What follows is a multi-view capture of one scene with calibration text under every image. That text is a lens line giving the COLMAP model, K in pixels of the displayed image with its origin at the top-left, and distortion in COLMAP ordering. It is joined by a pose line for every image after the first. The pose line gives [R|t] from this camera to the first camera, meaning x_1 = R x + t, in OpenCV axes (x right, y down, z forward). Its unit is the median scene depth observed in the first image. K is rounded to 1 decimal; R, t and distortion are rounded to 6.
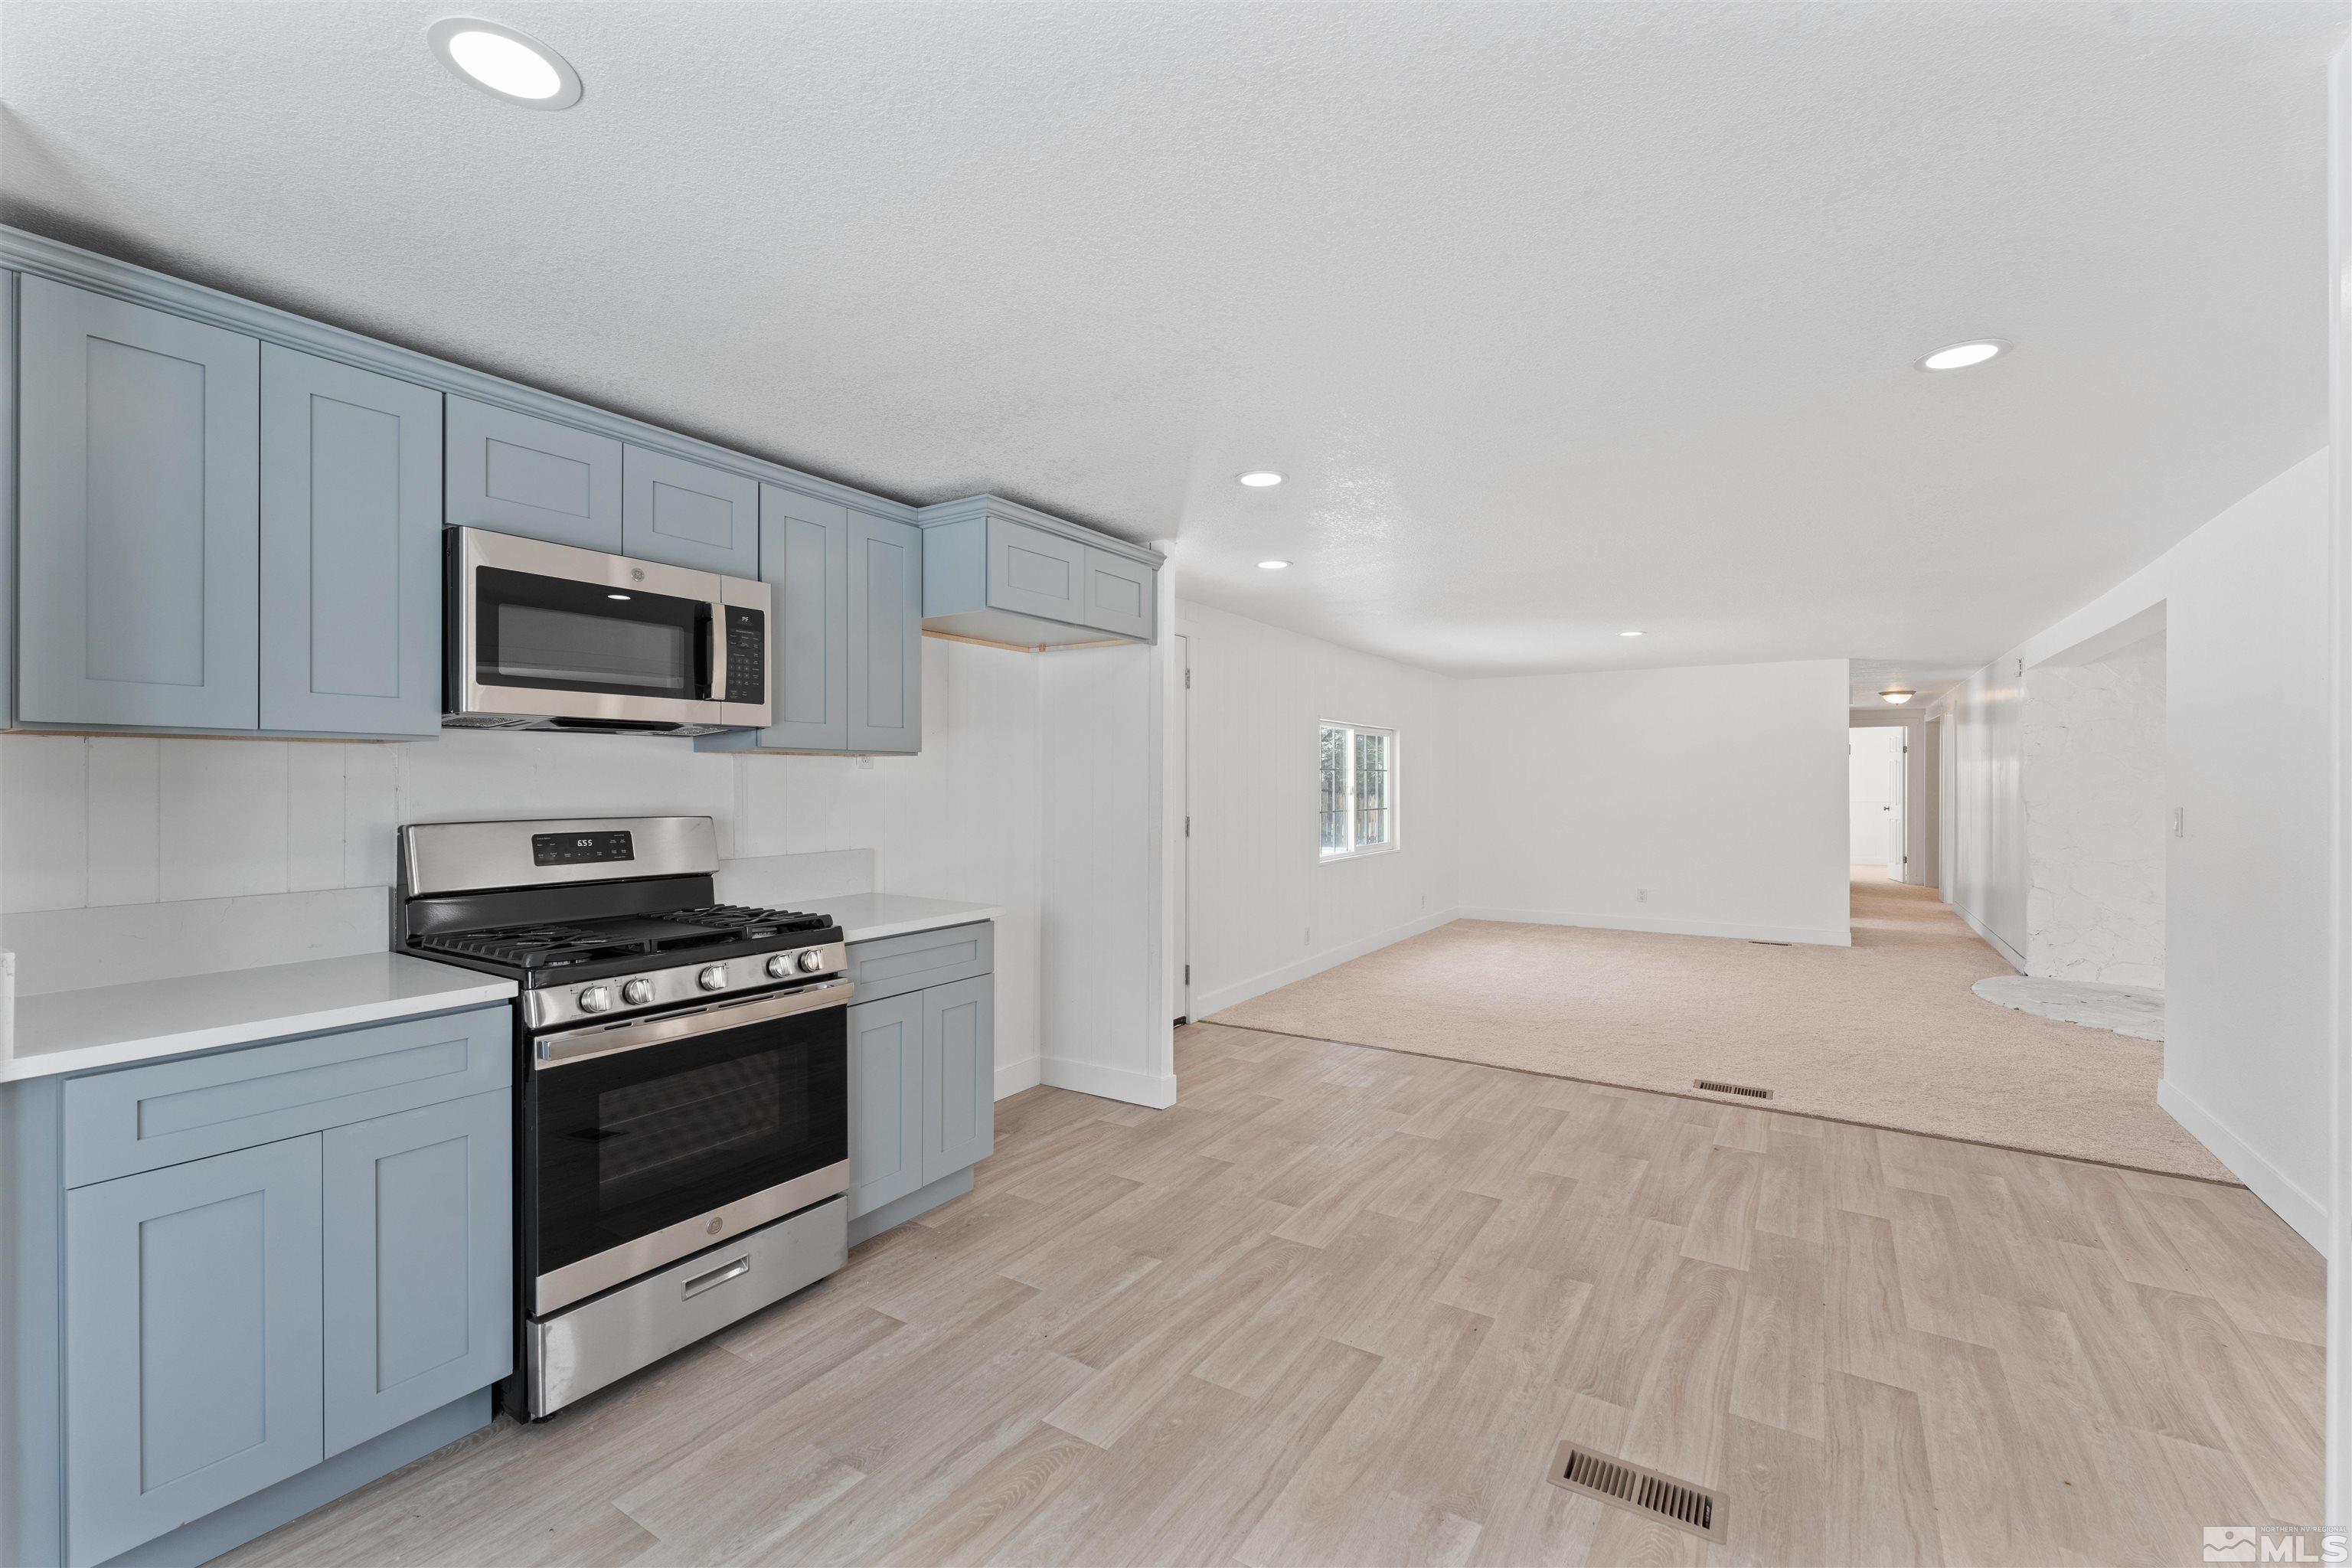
lens RADIAL K [[997.2, 0, 1173.9], [0, 997.2, 782.5], [0, 0, 1]] dist [-0.001151, 0.000310]
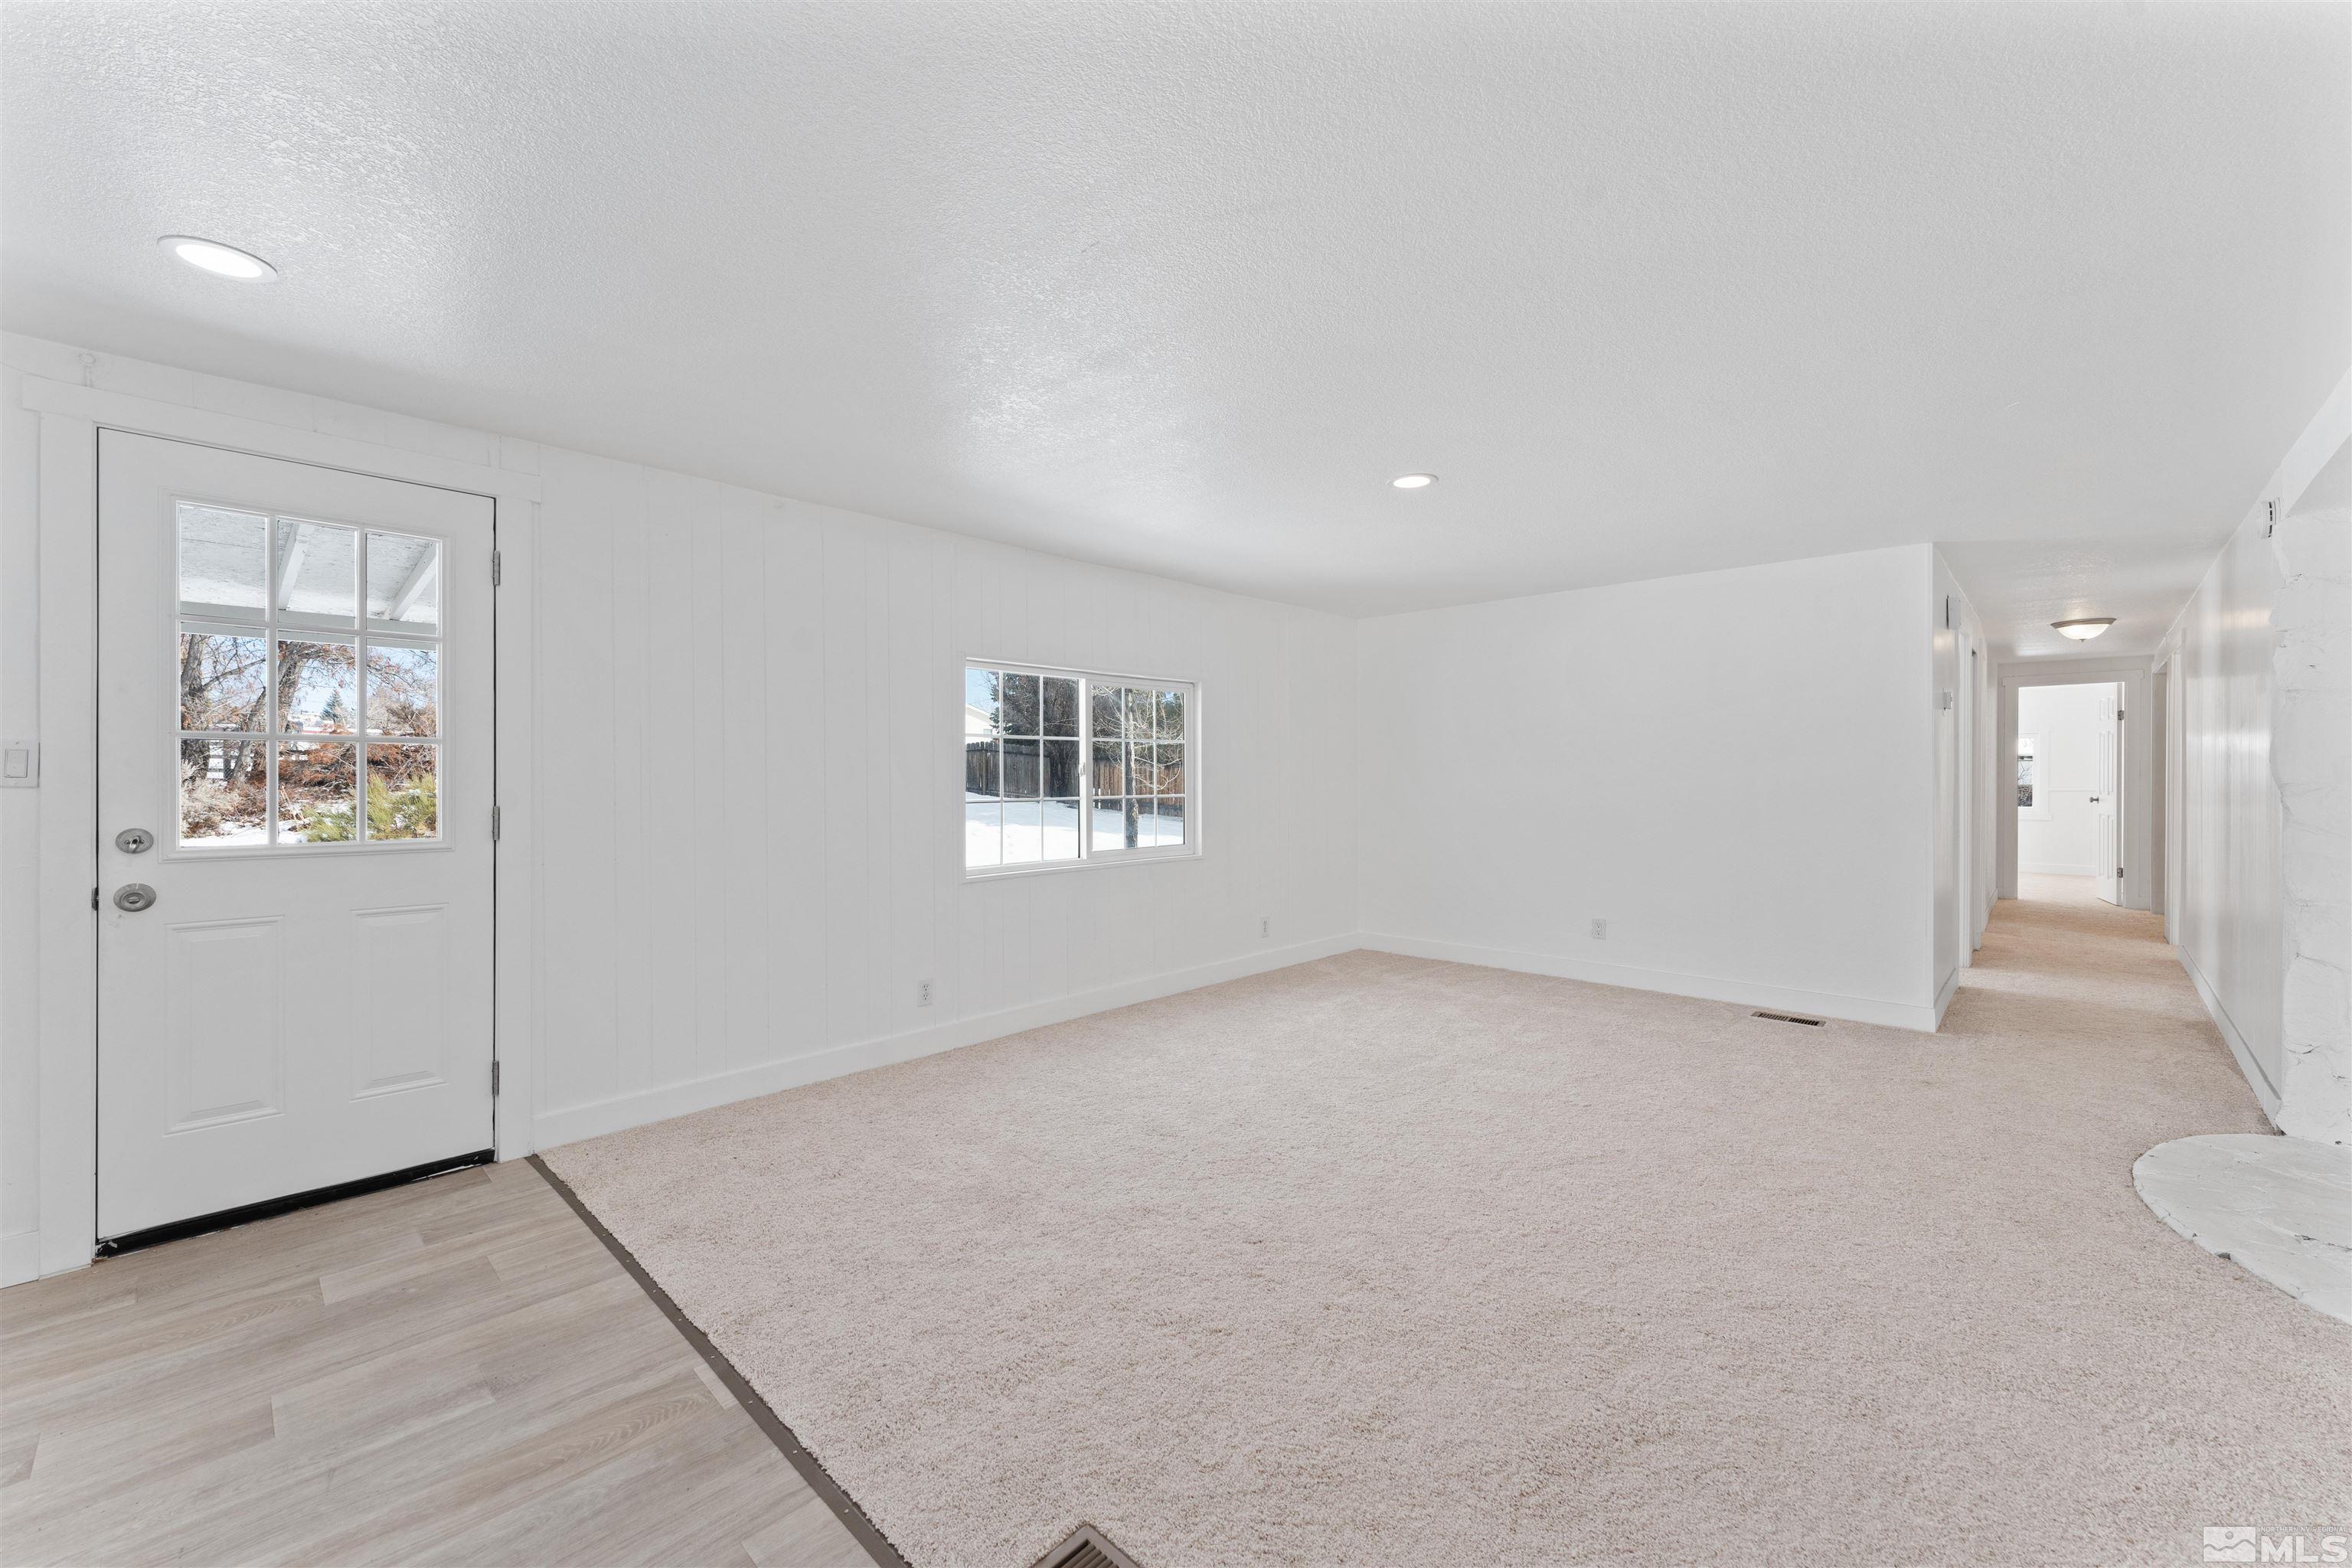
lens RADIAL K [[938.0, 0, 1166.2], [0, 938.0, 779.8], [0, 0, 1]] dist [0.003073, -0.000054]
pose [[0.980367, -0.001645, -0.197173, 0.688036], [0.002613, 0.999986, 0.004650, 0.023683], [0.197162, -0.005074, 0.980358, 0.736360]]
